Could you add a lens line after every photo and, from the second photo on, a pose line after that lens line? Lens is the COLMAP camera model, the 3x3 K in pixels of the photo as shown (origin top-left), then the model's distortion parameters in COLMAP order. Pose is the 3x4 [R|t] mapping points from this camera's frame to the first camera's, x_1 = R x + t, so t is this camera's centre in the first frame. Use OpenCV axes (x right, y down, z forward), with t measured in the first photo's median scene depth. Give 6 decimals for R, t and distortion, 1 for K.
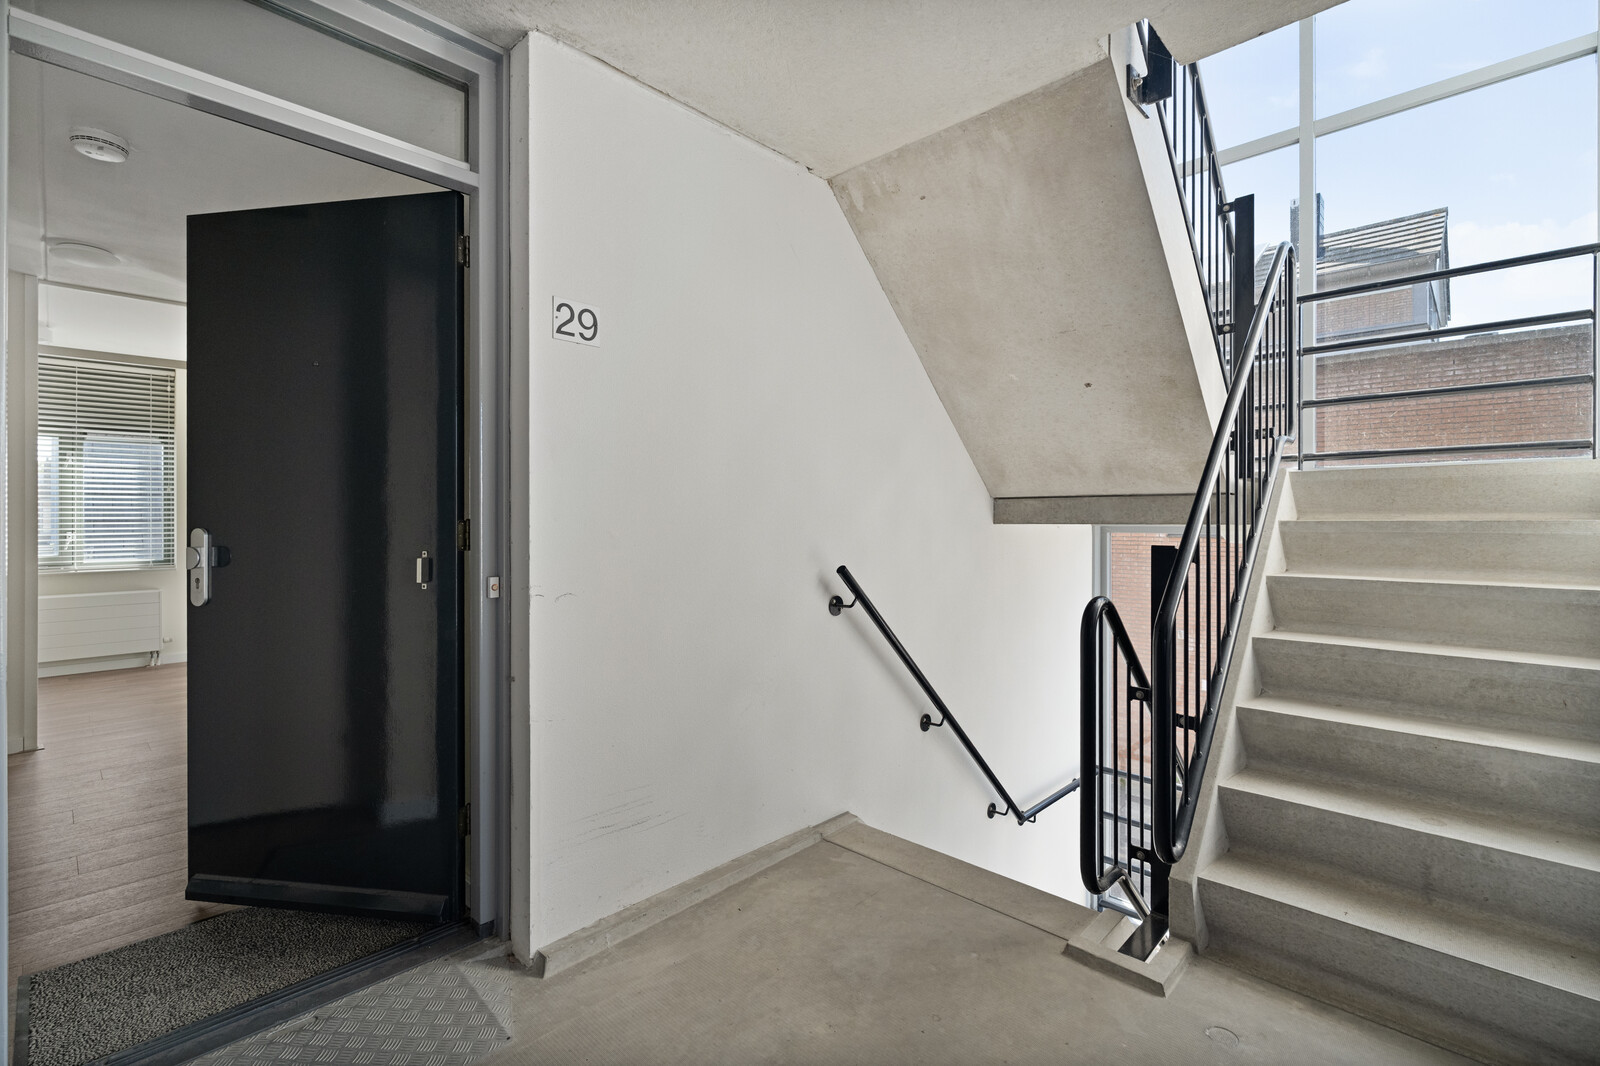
lens RADIAL K [[717.3, 0, 796.8], [0, 717.3, 519.9], [0, 0, 1]] dist [-0.003477, 0.000302]
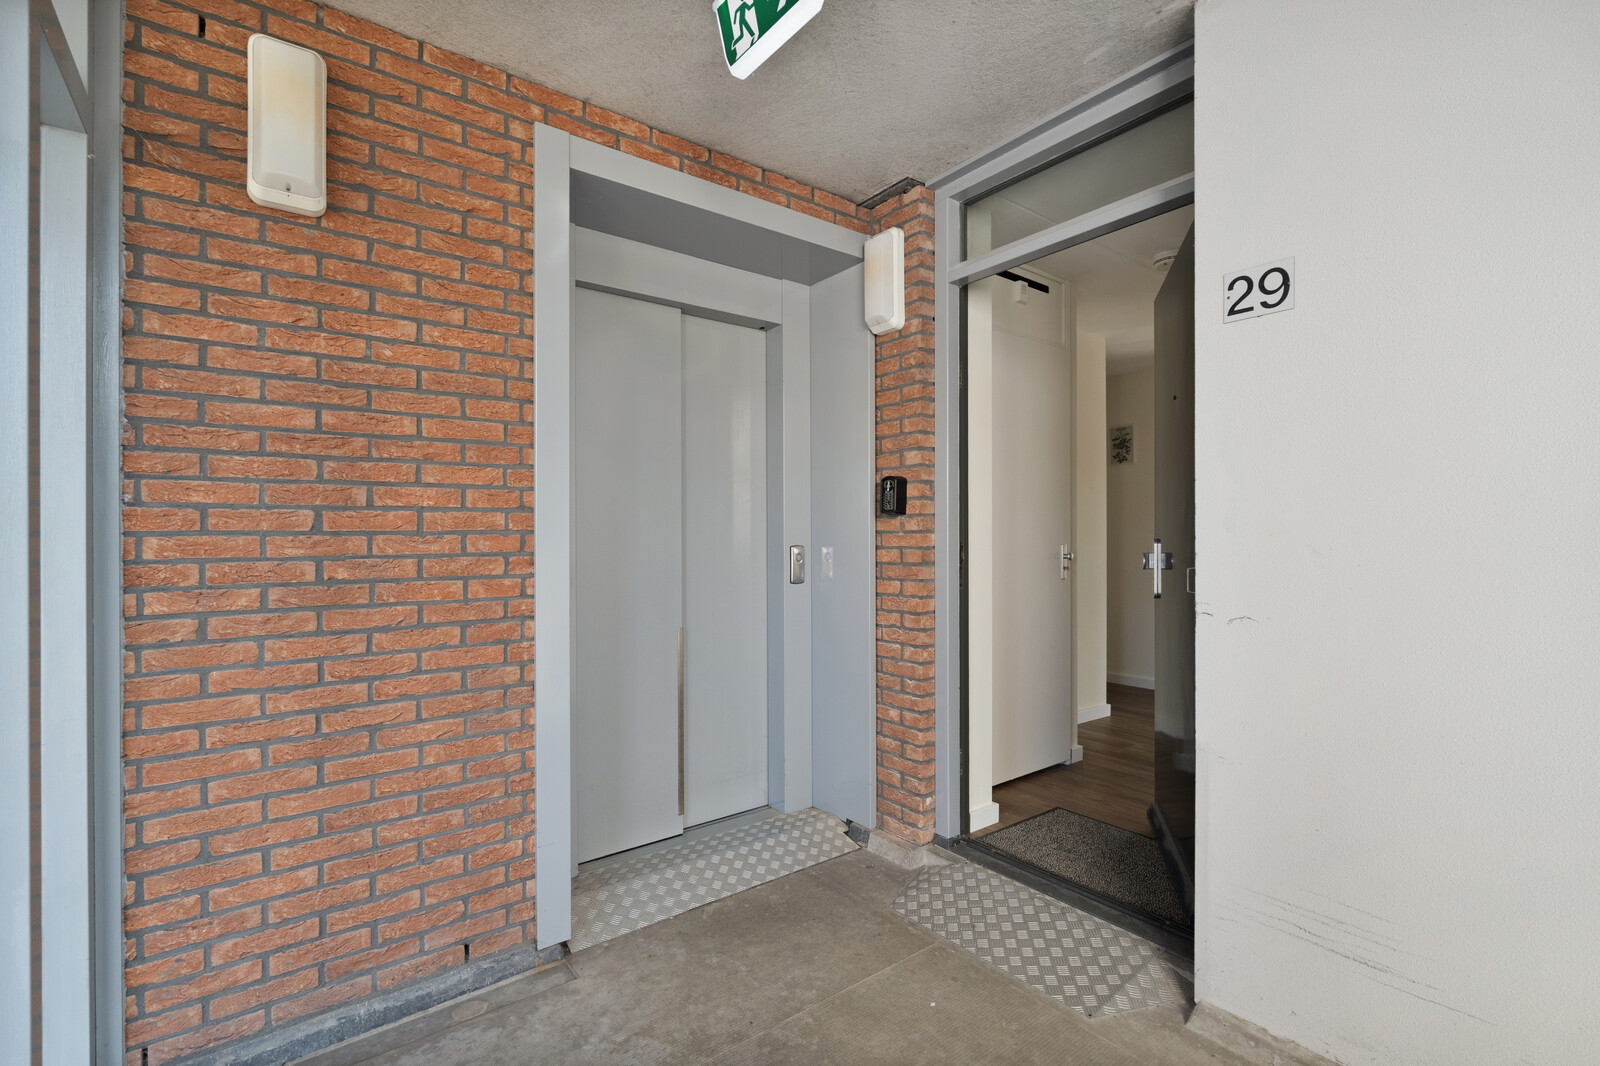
lens RADIAL K [[717.3, 0, 797.7], [0, 717.3, 536.6], [0, 0, 1]] dist [-0.003477, 0.000302]
pose [[-0.154146, 0.005119, -0.988035, 0.595222], [0.000621, 0.999987, 0.005084, 0.002675], [0.988048, 0.000170, -0.154147, 0.606350]]
